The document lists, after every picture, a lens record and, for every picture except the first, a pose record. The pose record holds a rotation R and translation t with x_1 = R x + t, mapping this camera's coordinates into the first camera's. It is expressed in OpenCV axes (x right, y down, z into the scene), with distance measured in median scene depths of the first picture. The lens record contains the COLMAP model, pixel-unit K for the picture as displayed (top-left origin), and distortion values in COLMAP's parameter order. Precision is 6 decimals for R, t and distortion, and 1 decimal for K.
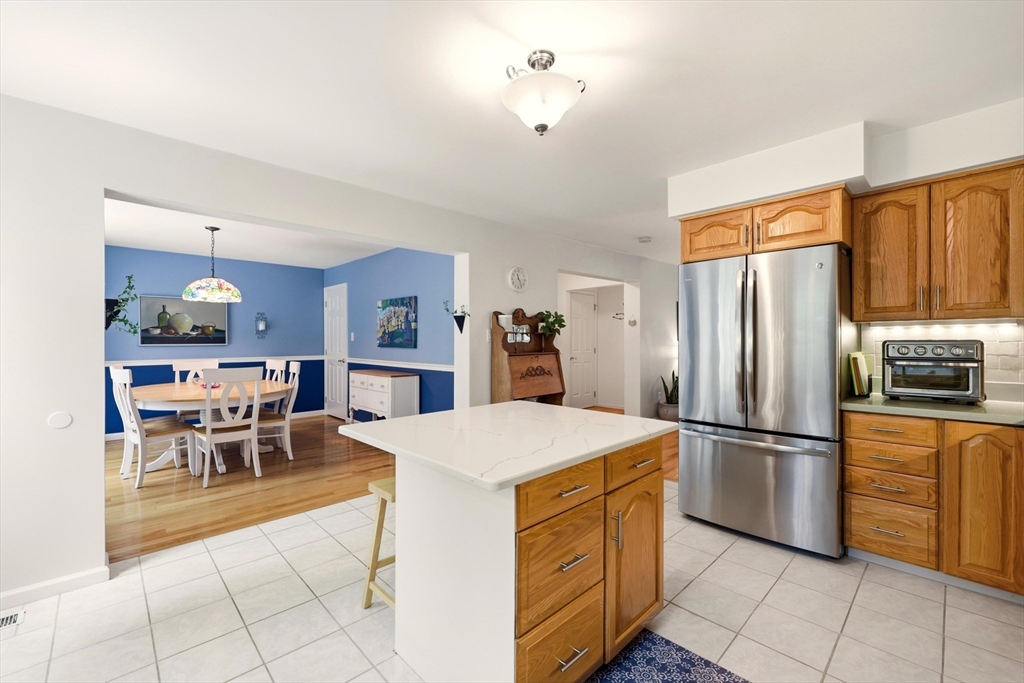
lens RADIAL K [[422.9, 0, 511.7], [0, 422.9, 340.4], [0, 0, 1]] dist [-0.000107, 0.001718]
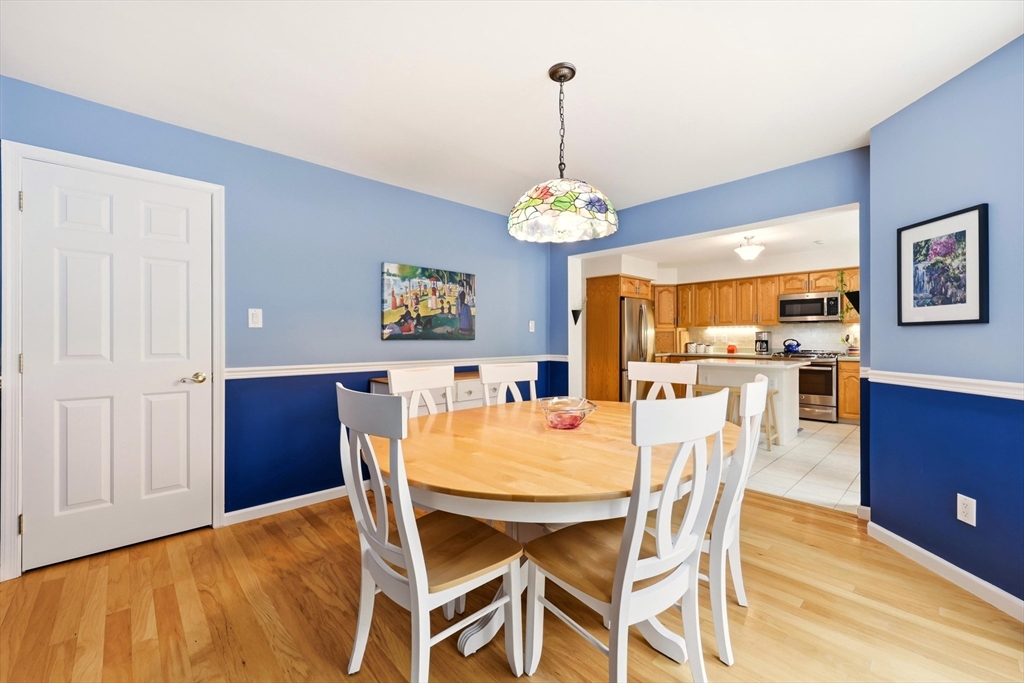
lens RADIAL K [[422.9, 0, 510.5], [0, 422.9, 342.0], [0, 0, 1]] dist [-0.000107, 0.001718]
pose [[0.023166, -0.005193, 0.999718, -0.992553], [0.004161, 0.999978, 0.005098, 0.018113], [-0.999723, 0.004042, 0.023187, 0.881682]]
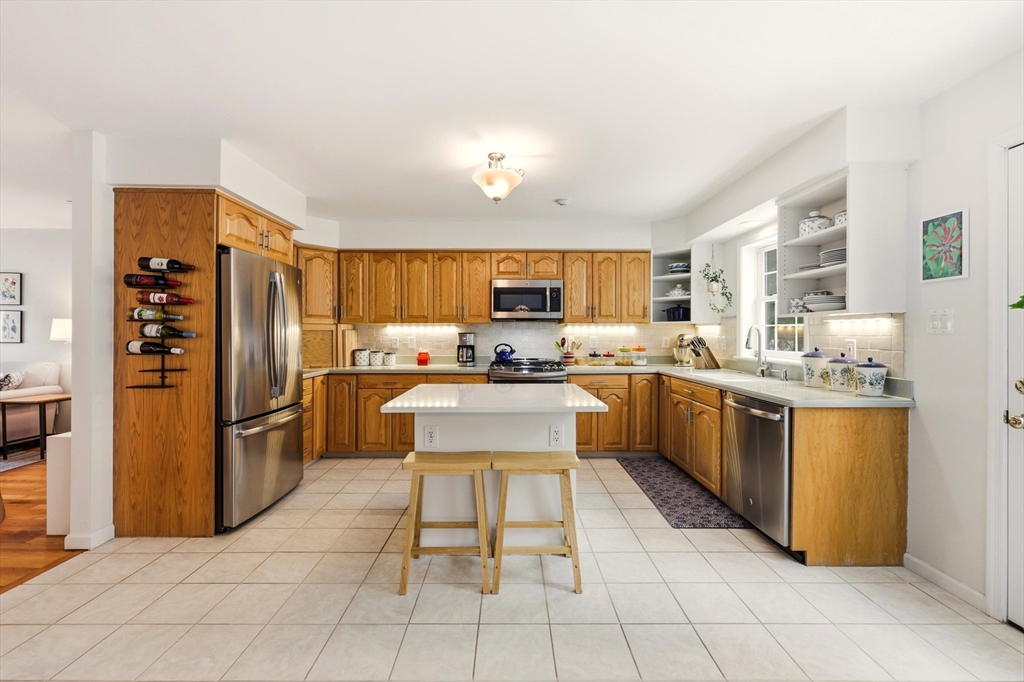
lens RADIAL K [[422.9, 0, 508.3], [0, 422.9, 341.3], [0, 0, 1]] dist [-0.000107, 0.001718]
pose [[-0.713222, -0.007179, 0.700902, -0.357174], [0.002455, 0.999916, 0.012740, 0.003400], [-0.700934, 0.010808, -0.713144, 0.708749]]
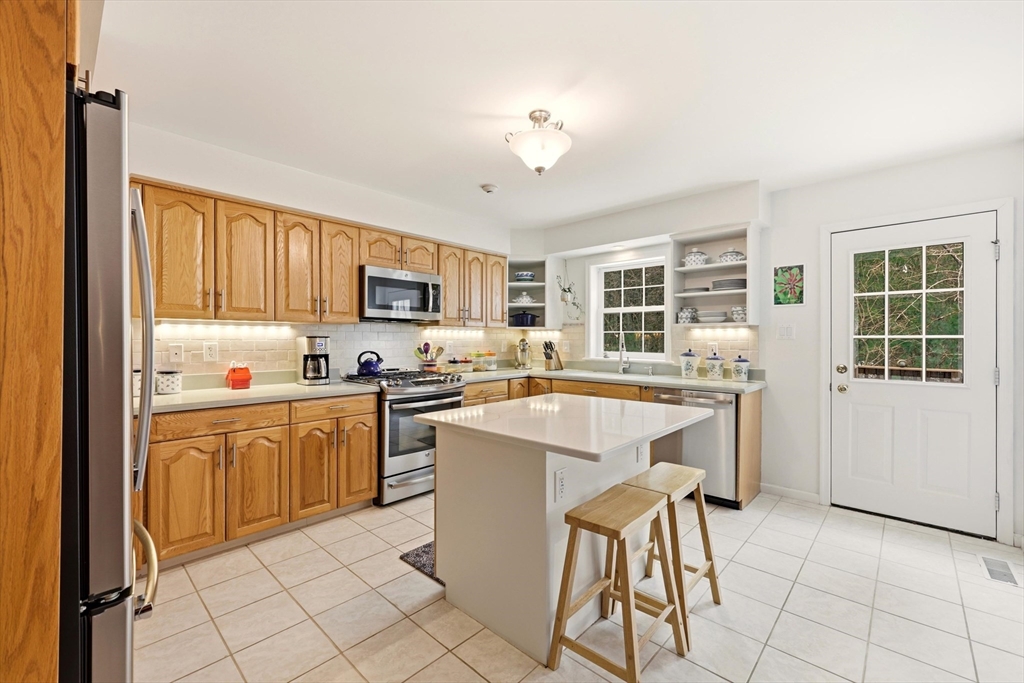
lens RADIAL K [[422.9, 0, 504.8], [0, 422.9, 340.3], [0, 0, 1]] dist [-0.000107, 0.001718]
pose [[-0.999510, 0.002795, -0.031191, 0.072550], [0.002718, 0.999993, 0.002513, 0.001595], [0.031198, 0.002427, -0.999510, 0.763120]]
